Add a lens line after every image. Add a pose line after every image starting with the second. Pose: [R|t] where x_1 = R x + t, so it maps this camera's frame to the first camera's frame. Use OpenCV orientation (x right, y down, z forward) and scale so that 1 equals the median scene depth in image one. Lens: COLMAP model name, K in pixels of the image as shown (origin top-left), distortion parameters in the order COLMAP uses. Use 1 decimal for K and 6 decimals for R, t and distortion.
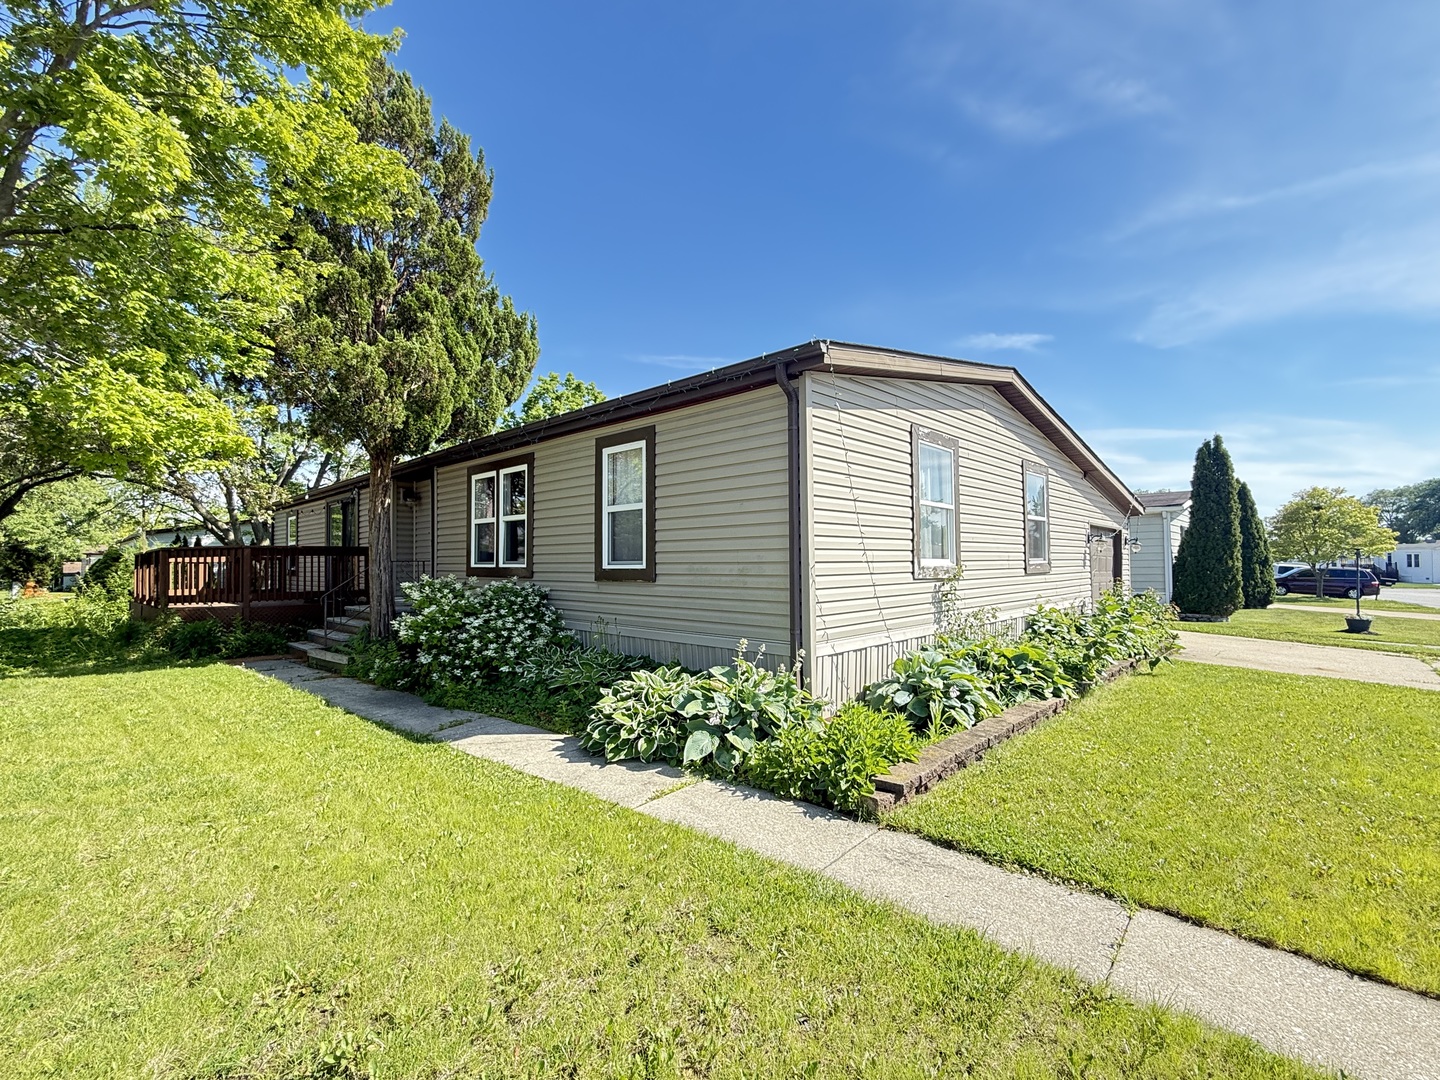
lens RADIAL K [[639.5, 0, 729.7], [0, 639.5, 550.9], [0, 0, 1]] dist [-0.001676, 0.000411]
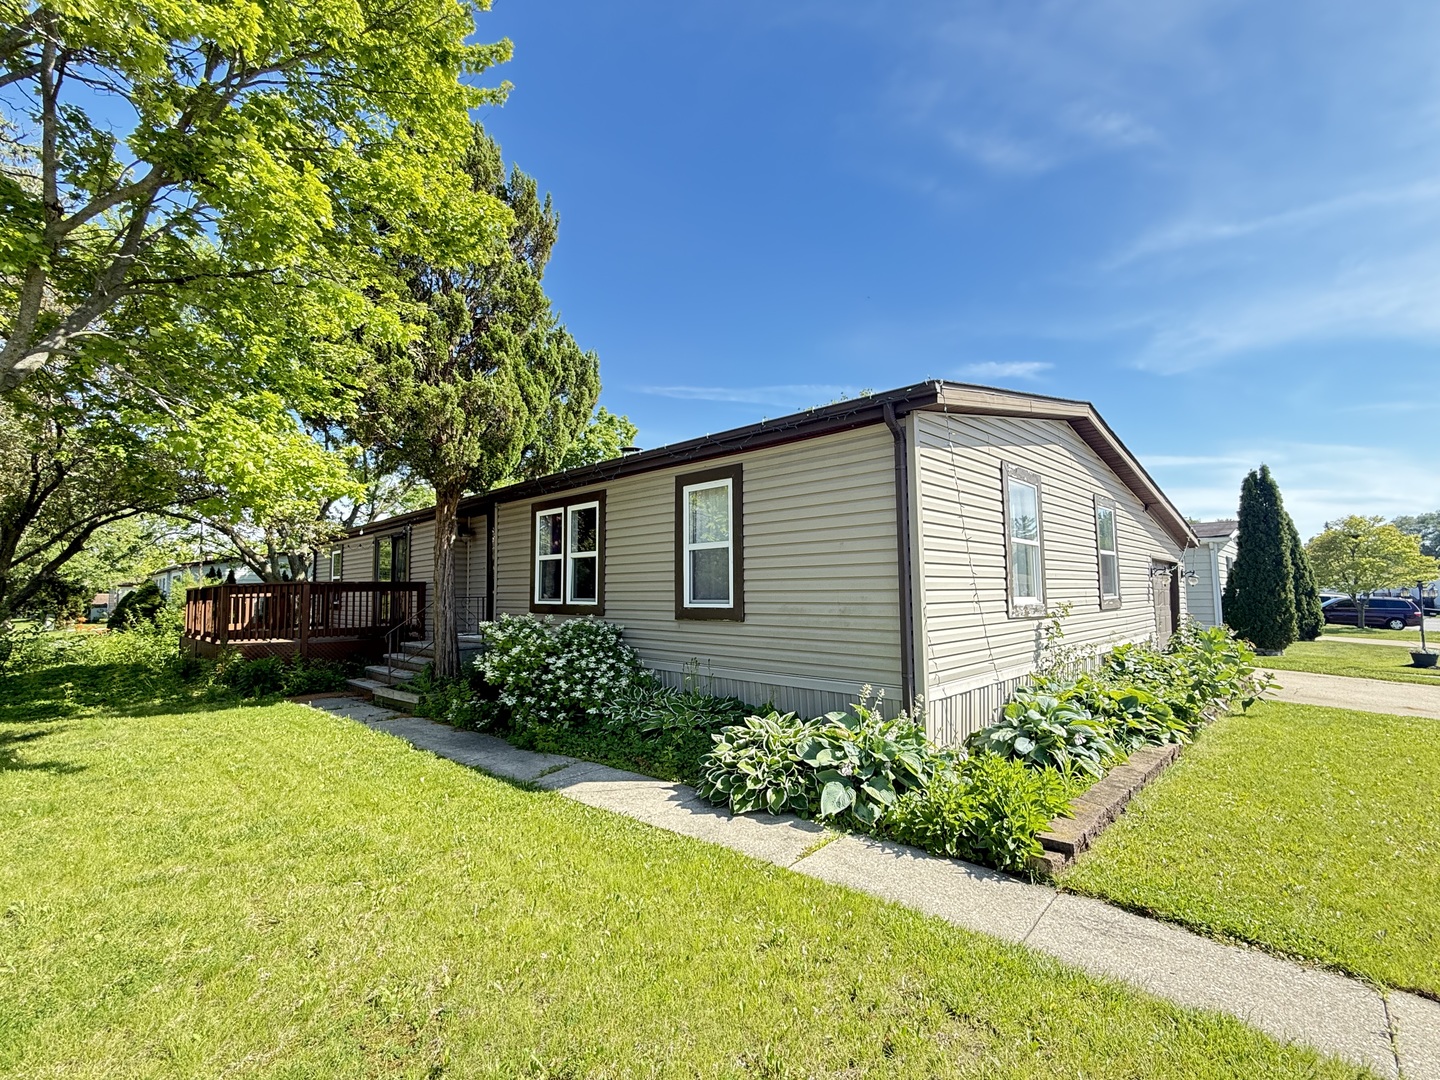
lens RADIAL K [[639.5, 0, 712.7], [0, 639.5, 550.2], [0, 0, 1]] dist [-0.001676, 0.000411]
pose [[0.999833, -0.003110, -0.018031, -0.132911], [0.002330, 0.999068, -0.043098, -0.017232], [0.018149, 0.043049, 0.998908, 0.010180]]
